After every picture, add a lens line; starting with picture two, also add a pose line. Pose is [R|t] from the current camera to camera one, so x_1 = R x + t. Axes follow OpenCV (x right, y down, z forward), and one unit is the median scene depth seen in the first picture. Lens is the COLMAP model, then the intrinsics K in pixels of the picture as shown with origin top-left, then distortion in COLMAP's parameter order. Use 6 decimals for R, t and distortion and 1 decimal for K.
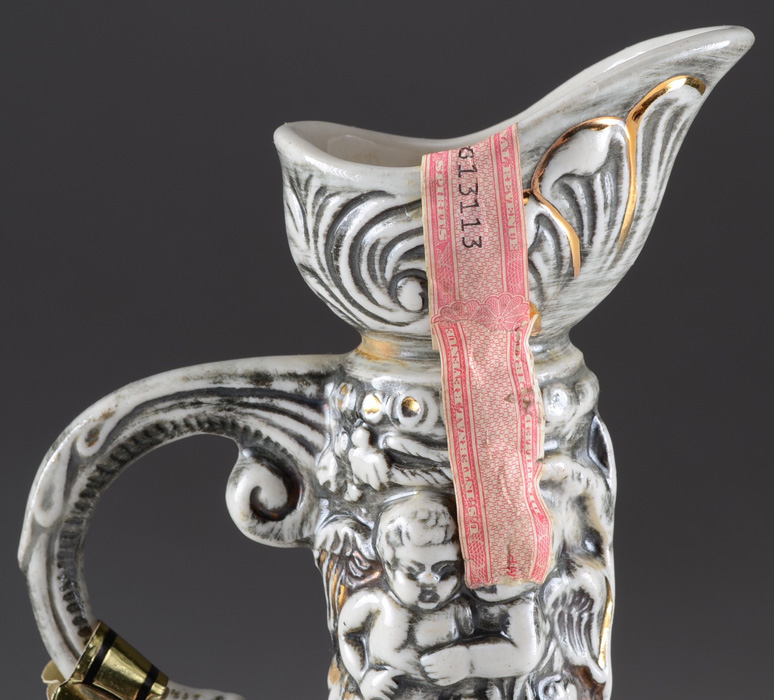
lens RADIAL K [[3202.0, 0, 387.0], [0, 3202.0, 350.0], [0, 0, 1]] dist [-0.180669, 1.619239]
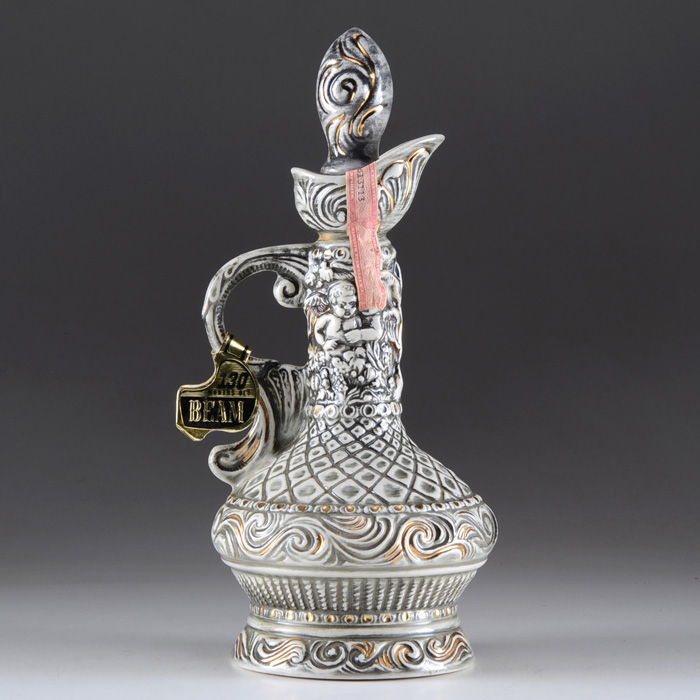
lens RADIAL K [[2858.0, 0, 350.0], [0, 2858.0, 350.0], [0, 0, 1]] dist [-0.105497, 4.254294]
pose [[0.990204, -0.011390, 0.139164, -0.373853], [0.023676, 0.995931, -0.086950, 0.355401], [-0.137607, 0.089393, 0.986445, -1.757270]]
